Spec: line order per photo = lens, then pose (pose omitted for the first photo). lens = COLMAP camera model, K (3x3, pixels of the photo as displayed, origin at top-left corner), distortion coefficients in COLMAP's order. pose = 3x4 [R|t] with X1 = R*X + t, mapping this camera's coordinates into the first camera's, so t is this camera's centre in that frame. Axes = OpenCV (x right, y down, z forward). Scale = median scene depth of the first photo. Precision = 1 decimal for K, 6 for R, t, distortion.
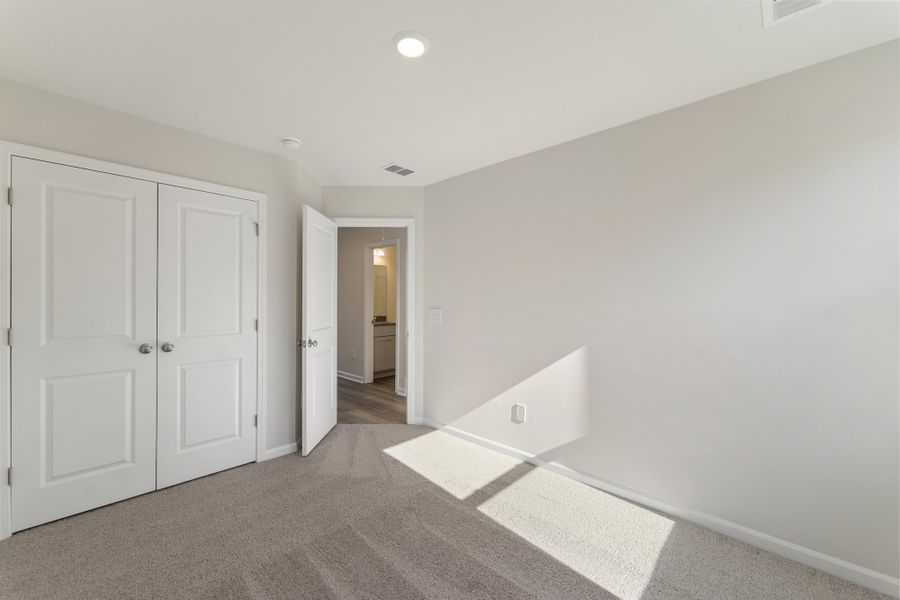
lens RADIAL K [[369.6, 0, 454.9], [0, 369.6, 298.6], [0, 0, 1]] dist [0.000782, 0.000013]
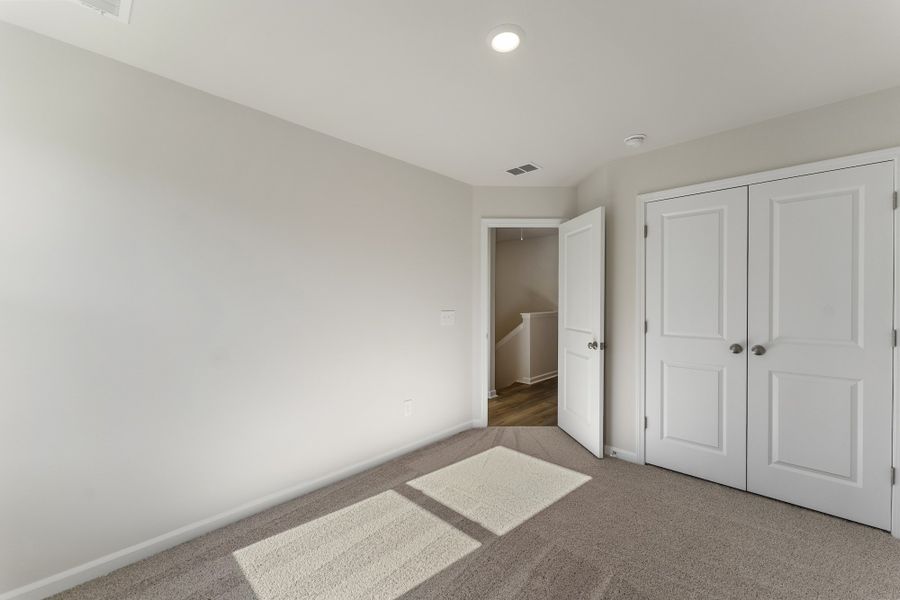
lens RADIAL K [[369.6, 0, 454.7], [0, 369.6, 299.1], [0, 0, 1]] dist [0.000782, 0.000013]
pose [[-0.072934, 0.000561, -0.997337, 0.261312], [-0.003361, 0.999994, 0.000809, -0.002691], [0.997331, 0.003411, -0.072932, 0.284613]]
